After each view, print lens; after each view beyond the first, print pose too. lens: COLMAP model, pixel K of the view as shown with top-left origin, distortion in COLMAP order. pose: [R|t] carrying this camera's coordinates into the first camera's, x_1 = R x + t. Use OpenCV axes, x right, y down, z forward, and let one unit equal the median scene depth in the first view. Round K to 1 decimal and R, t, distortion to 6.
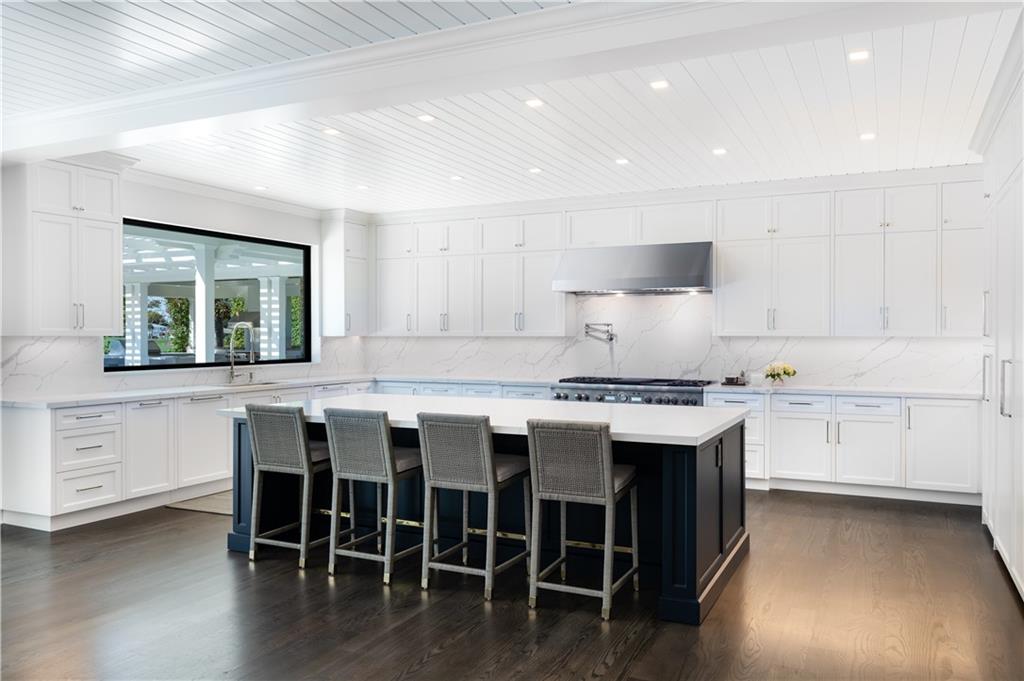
lens RADIAL K [[785.0, 0, 511.5], [0, 785.0, 339.1], [0, 0, 1]] dist [-0.000984, 0.000464]
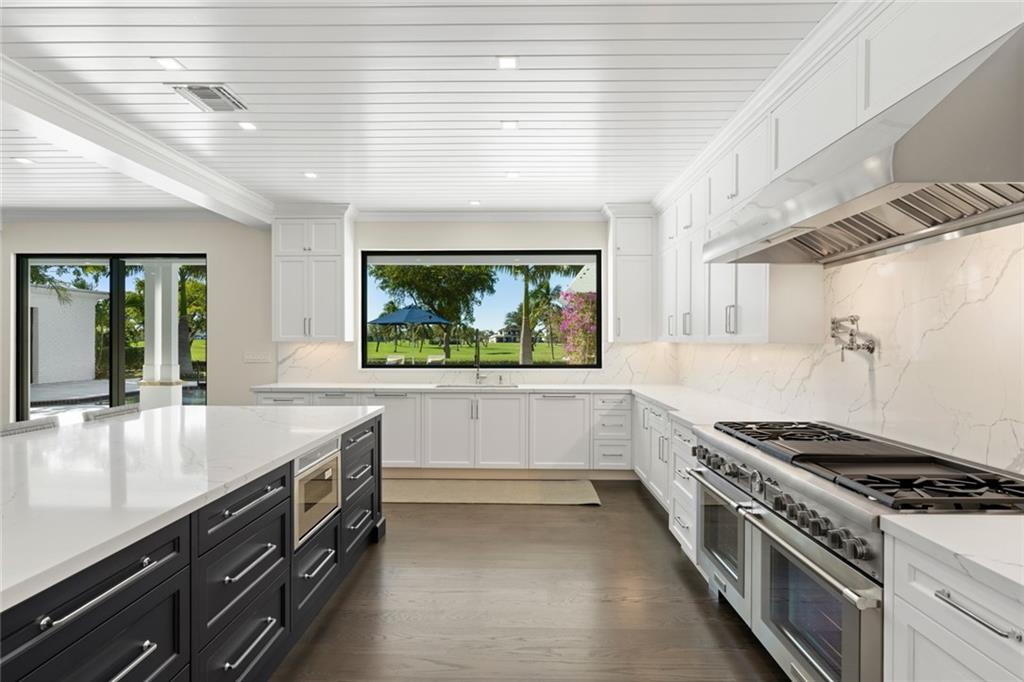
lens RADIAL K [[528.3, 0, 510.8], [0, 528.3, 342.3], [0, 0, 1]] dist [0.001235, 0.000176]
pose [[0.415418, 0.003048, -0.909626, 0.323637], [-0.007561, 0.999971, -0.000102, -0.003063], [0.909599, 0.006920, 0.415429, 0.685618]]
